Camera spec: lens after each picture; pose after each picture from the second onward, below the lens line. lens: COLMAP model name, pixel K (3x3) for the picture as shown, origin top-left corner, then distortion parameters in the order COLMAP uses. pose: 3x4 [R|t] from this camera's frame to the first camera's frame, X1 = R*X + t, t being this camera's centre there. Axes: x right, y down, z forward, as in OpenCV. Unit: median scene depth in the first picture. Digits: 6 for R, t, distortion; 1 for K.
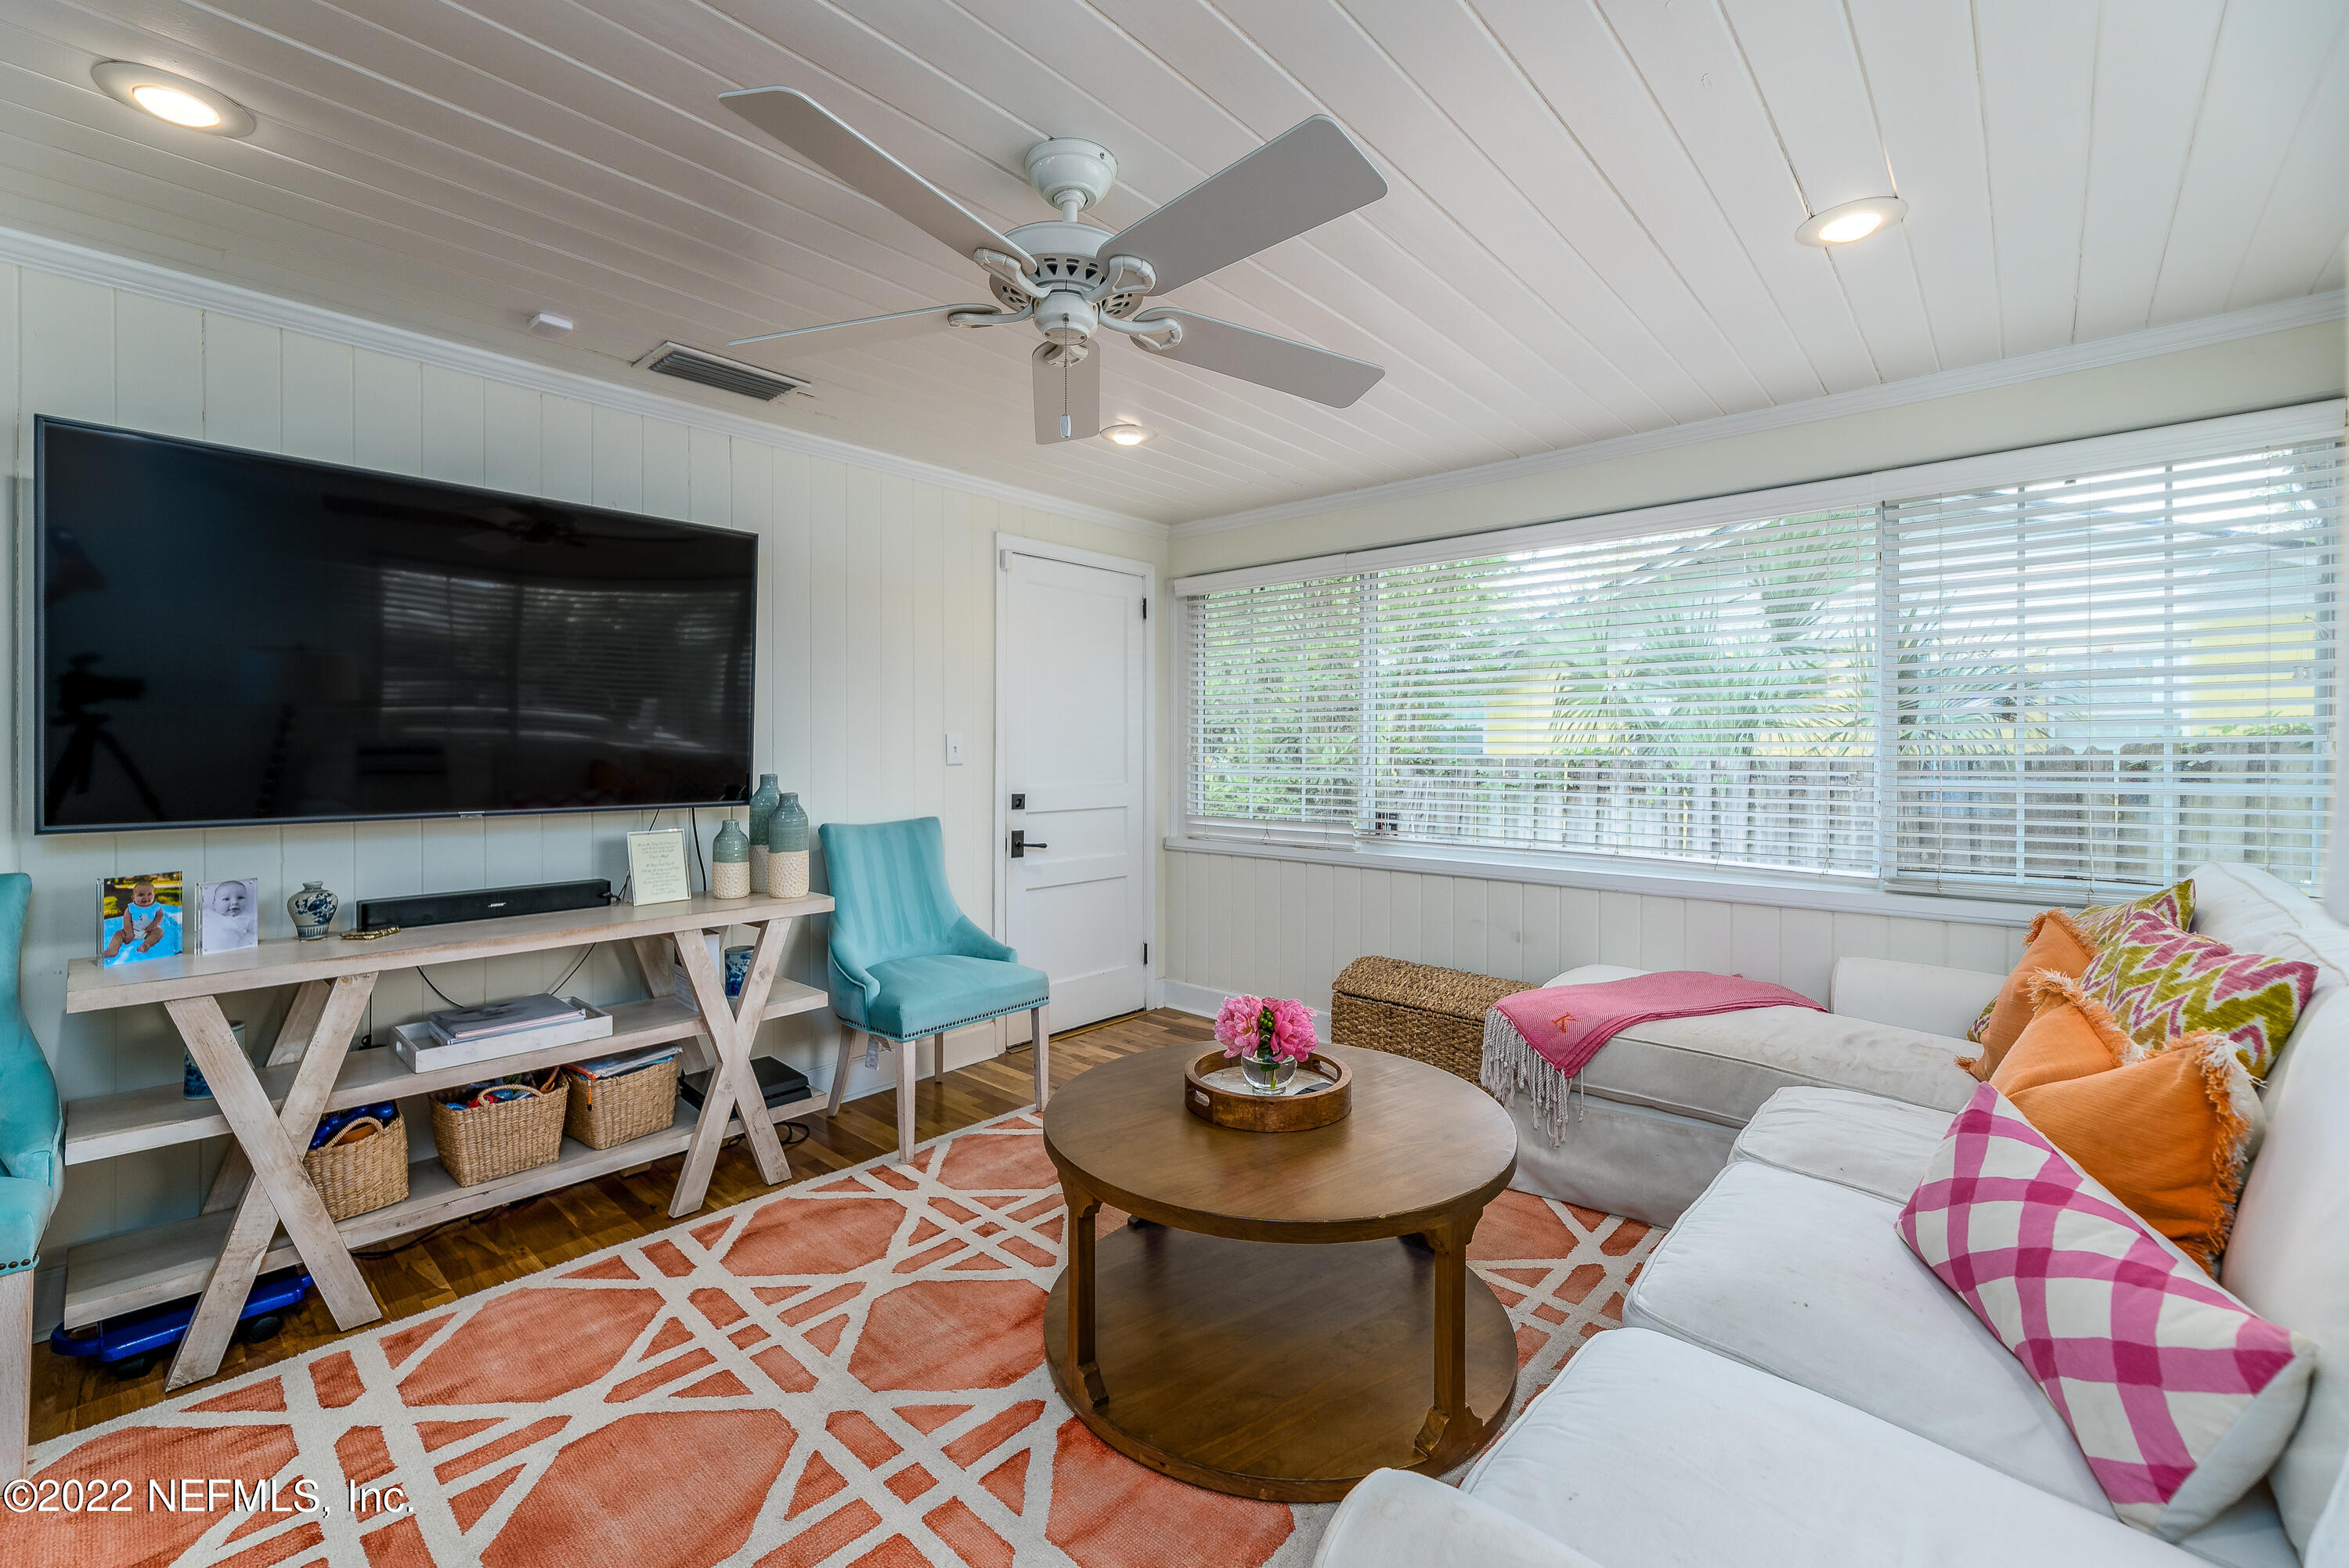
lens RADIAL K [[964.0, 0, 1181.2], [0, 964.0, 754.3], [0, 0, 1]] dist [-0.001928, -0.000341]
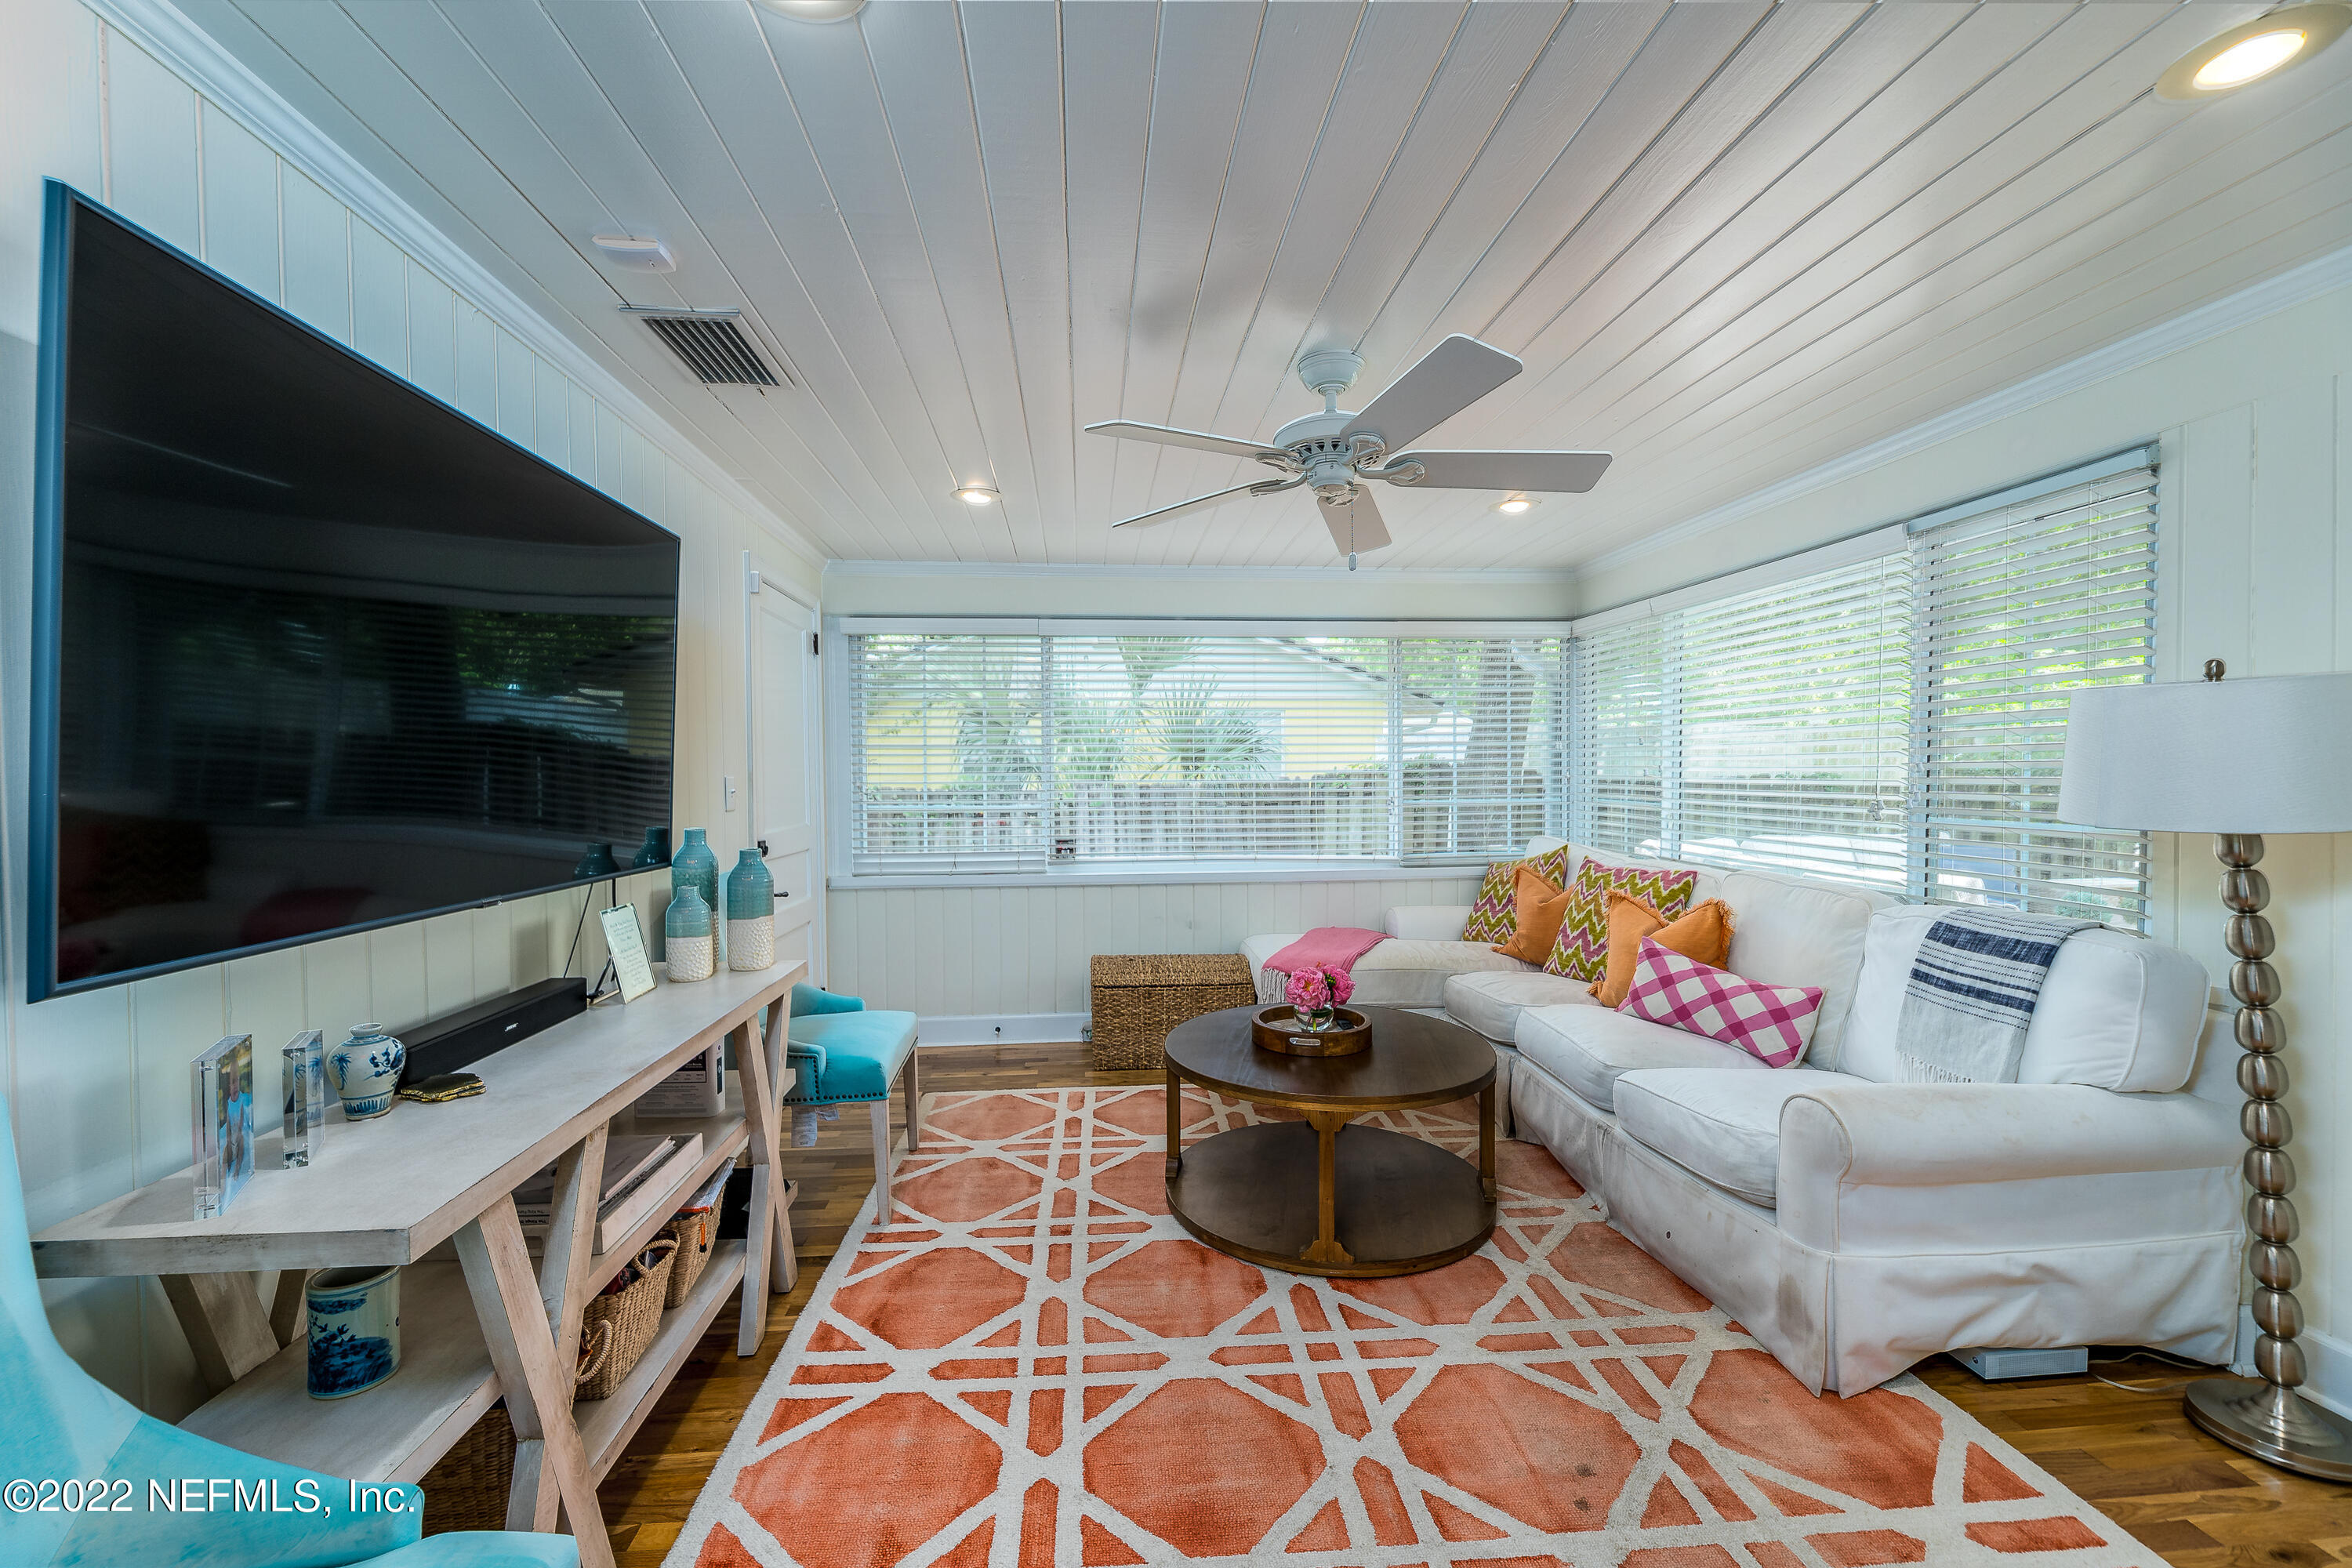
lens RADIAL K [[937.4, 0, 1161.1], [0, 937.4, 796.9], [0, 0, 1]] dist [-0.001918, -0.000161]
pose [[0.695884, -0.022055, 0.717815, -0.948574], [0.011214, 0.999740, 0.019847, -0.022800], [-0.718067, -0.005762, 0.695951, 0.190960]]
